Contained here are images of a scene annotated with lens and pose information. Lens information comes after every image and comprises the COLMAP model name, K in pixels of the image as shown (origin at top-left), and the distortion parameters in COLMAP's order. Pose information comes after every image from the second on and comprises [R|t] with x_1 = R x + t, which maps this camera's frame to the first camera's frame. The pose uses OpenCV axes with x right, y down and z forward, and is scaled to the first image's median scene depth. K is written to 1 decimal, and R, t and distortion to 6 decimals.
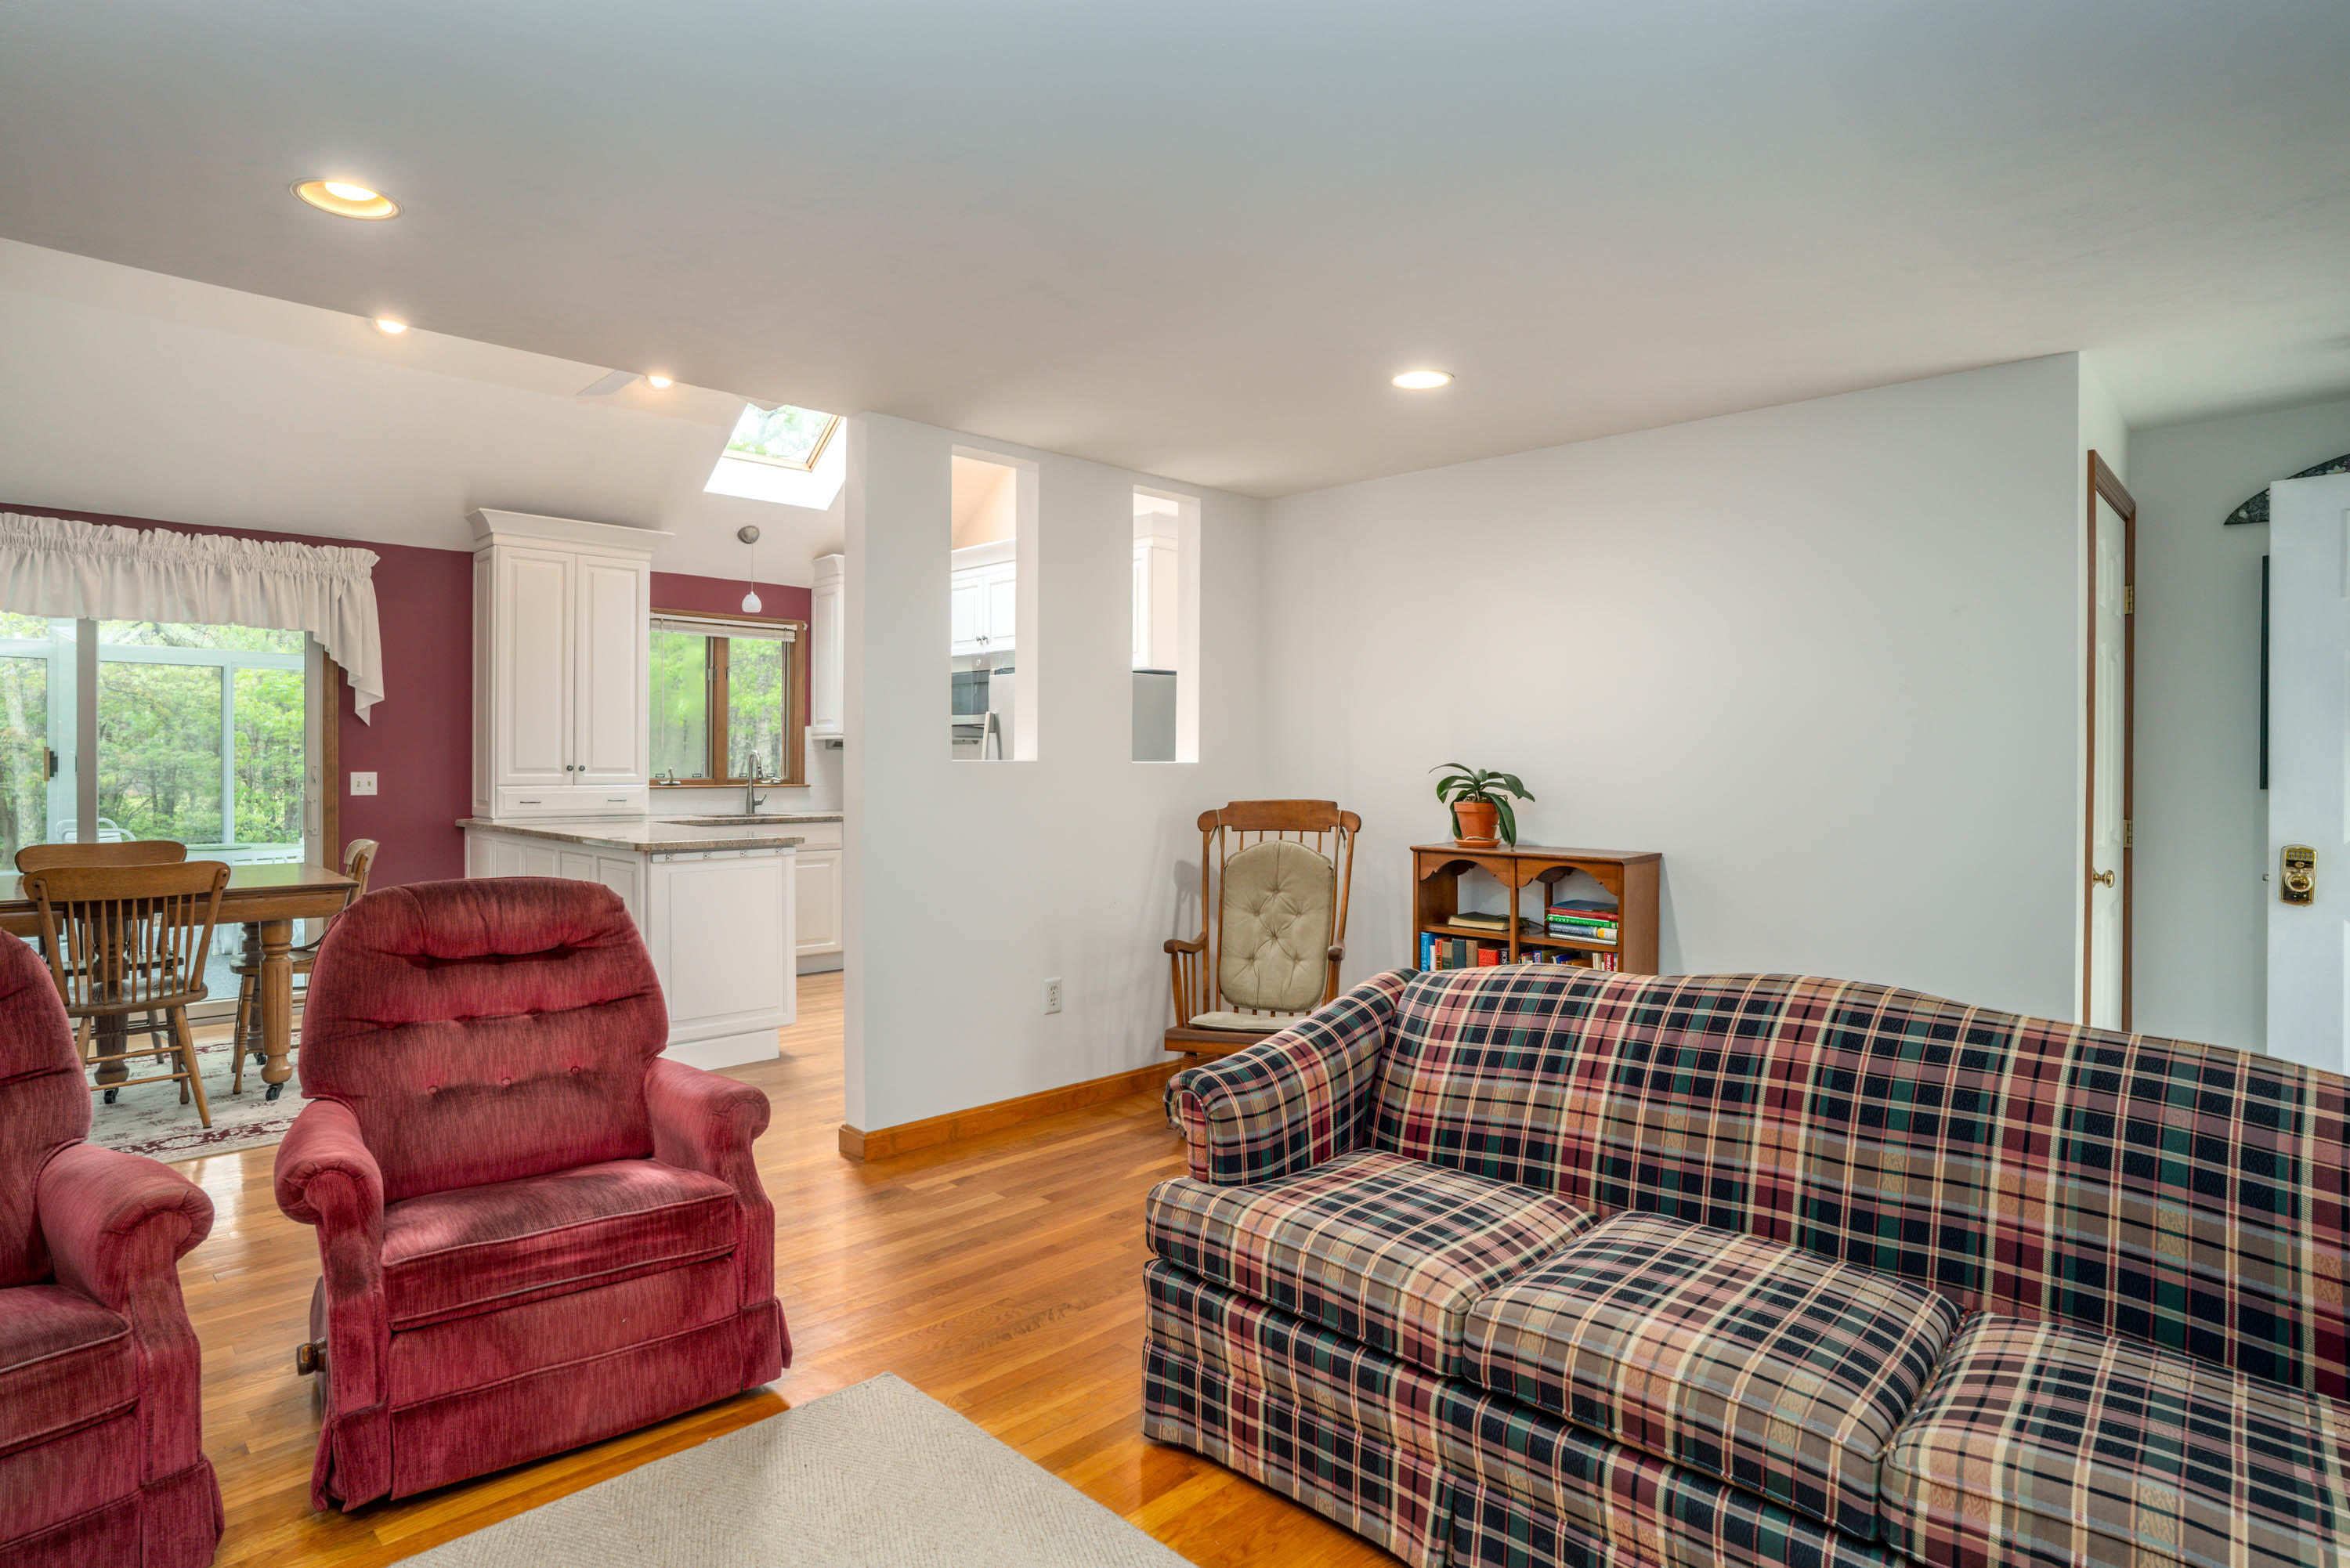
lens RADIAL K [[1231.7, 0, 1158.8], [0, 1231.7, 771.2], [0, 0, 1]] dist [-0.017952, 0.001103]
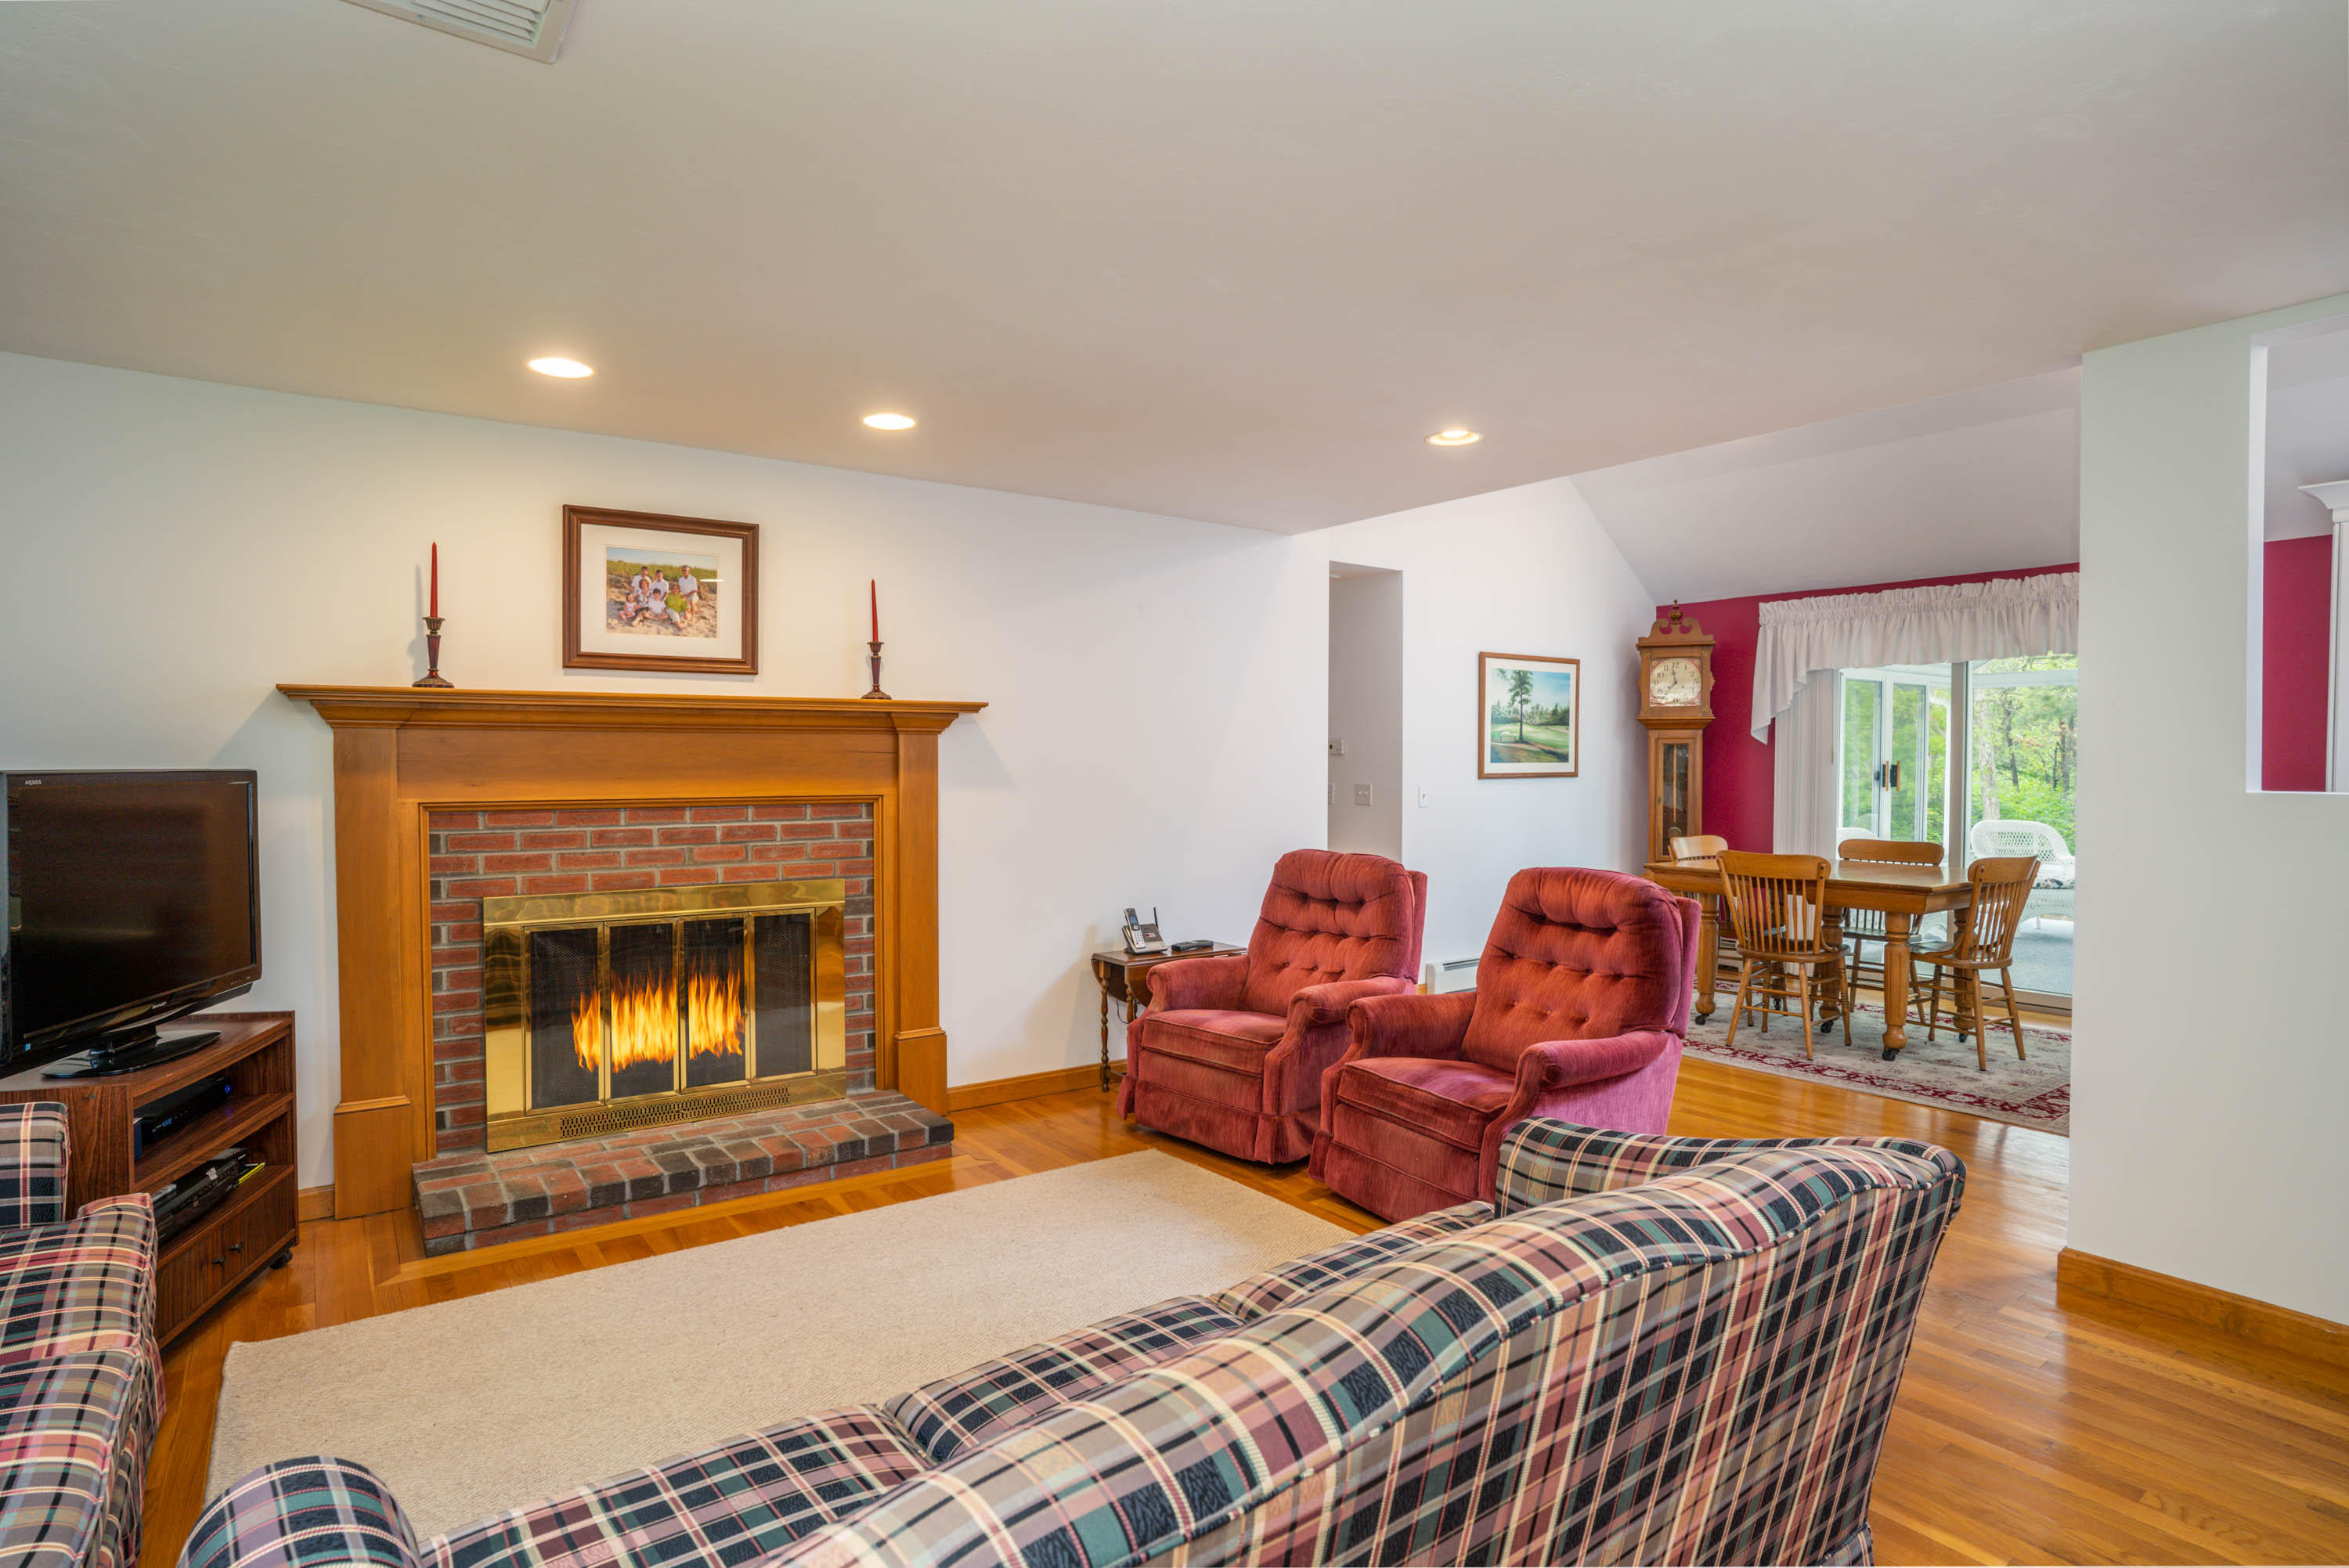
lens RADIAL K [[1231.1, 0, 1158.3], [0, 1231.1, 771.3], [0, 0, 1]] dist [-0.017952, 0.001103]
pose [[-0.180680, 0.003550, -0.983536, 1.065924], [-0.007283, 0.999961, 0.004947, -0.029734], [0.983515, 0.008057, -0.180647, 0.919321]]
